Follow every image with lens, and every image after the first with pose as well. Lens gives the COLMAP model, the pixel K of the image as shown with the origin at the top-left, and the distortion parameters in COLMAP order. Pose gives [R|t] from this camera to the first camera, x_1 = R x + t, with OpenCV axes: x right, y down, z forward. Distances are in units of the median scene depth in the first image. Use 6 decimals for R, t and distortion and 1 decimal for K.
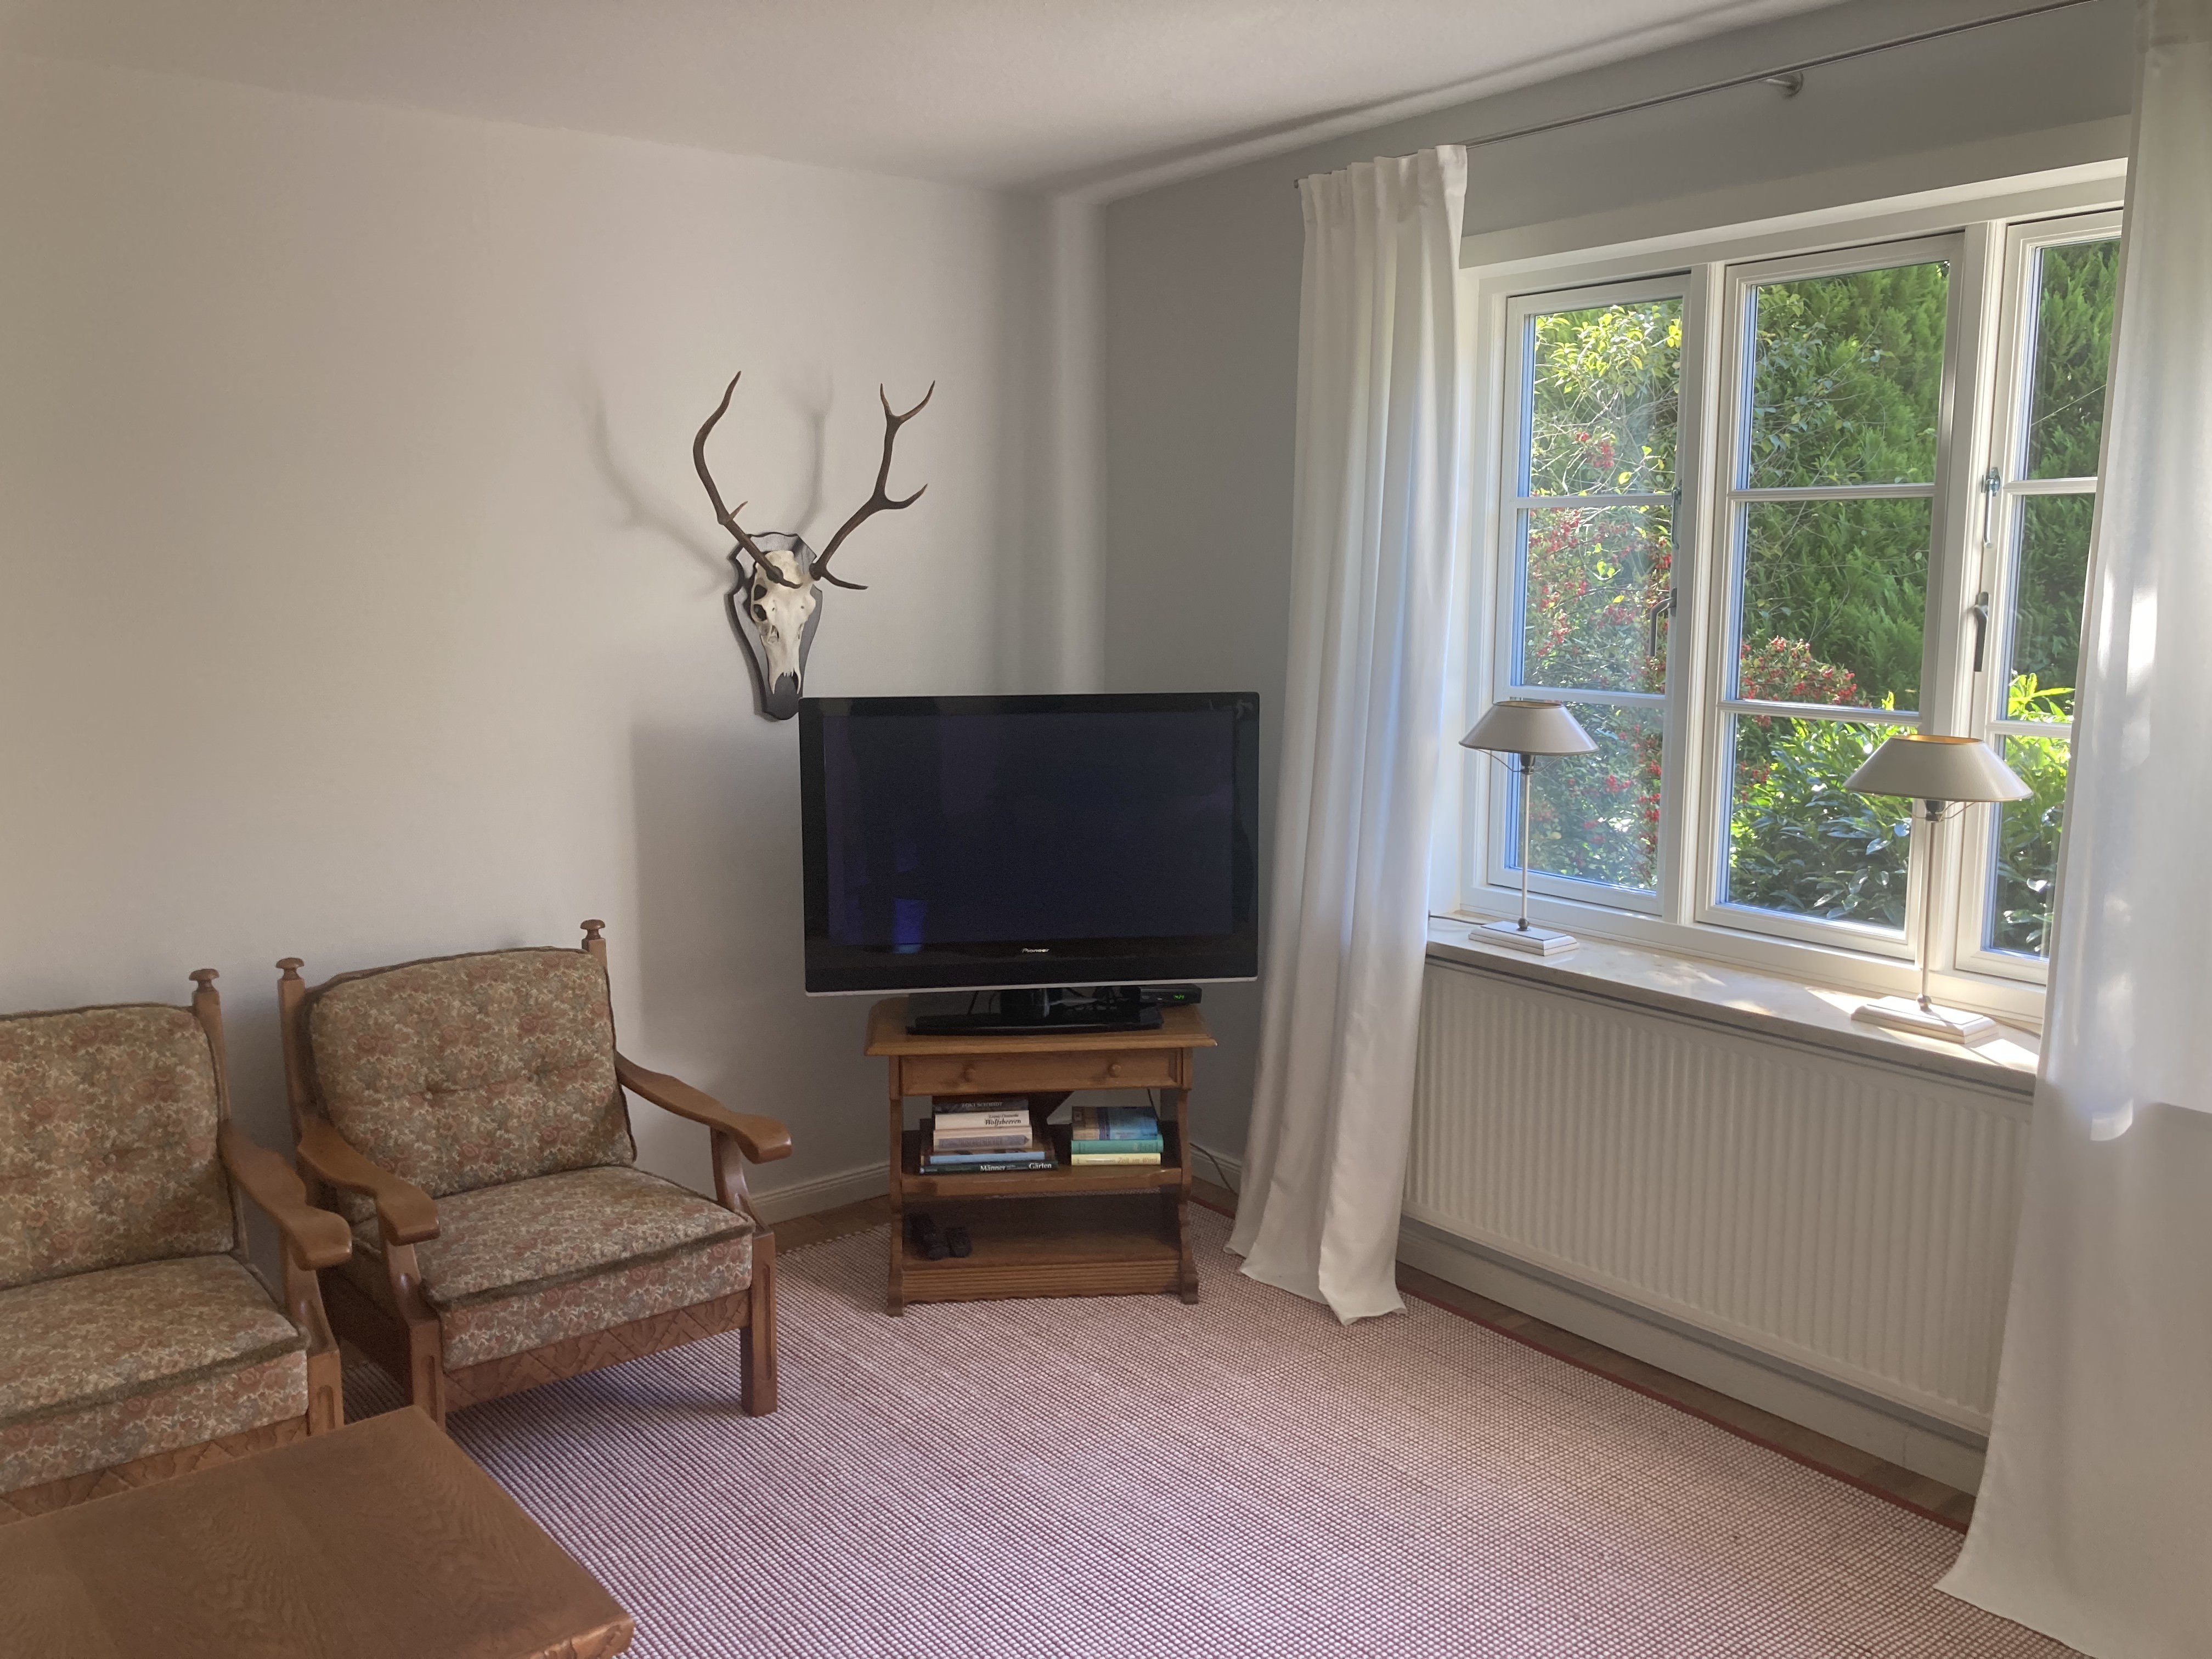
lens RADIAL K [[1809.6, 0, 1096.7], [0, 1809.6, 829.5], [0, 0, 1]] dist [0.018788, -0.021522]
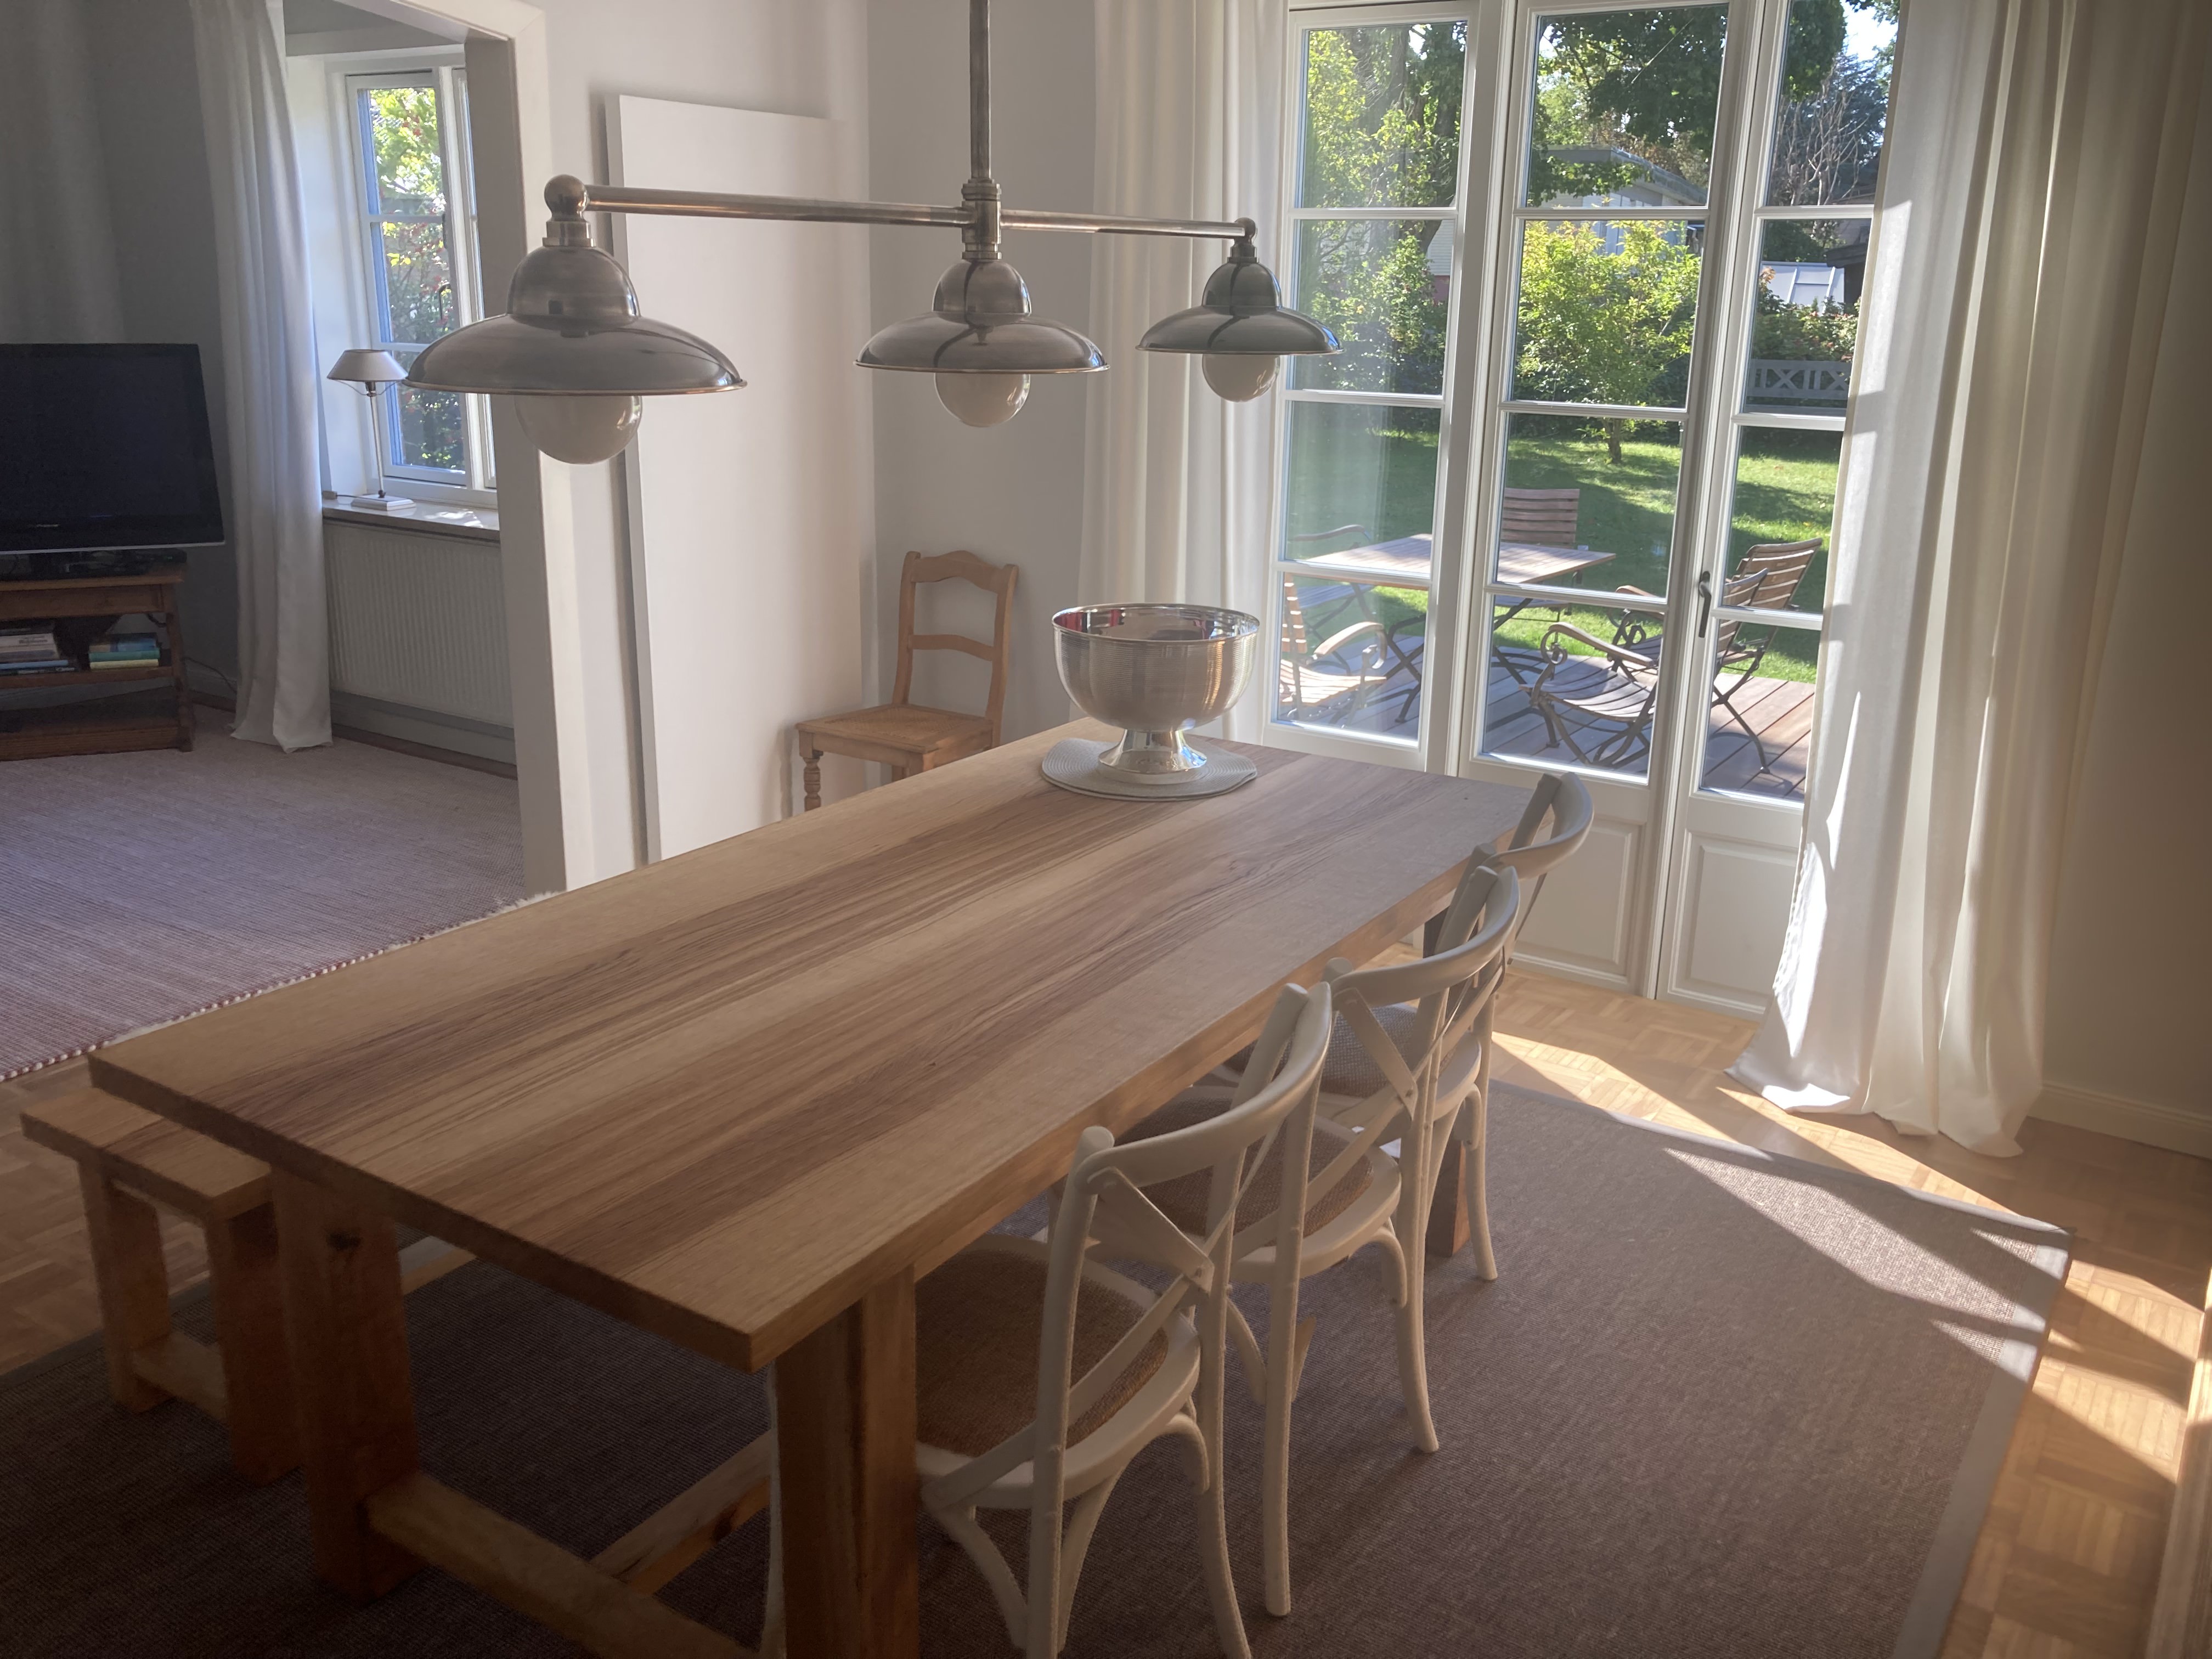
lens RADIAL K [[1809.6, 0, 1119.4], [0, 1809.6, 824.2], [0, 0, 1]] dist [0.018788, -0.021522]
pose [[0.940986, -0.085184, 0.327549, 0.289322], [0.034065, 0.986731, 0.158752, 0.104312], [-0.336726, -0.138225, 0.931402, -0.718528]]
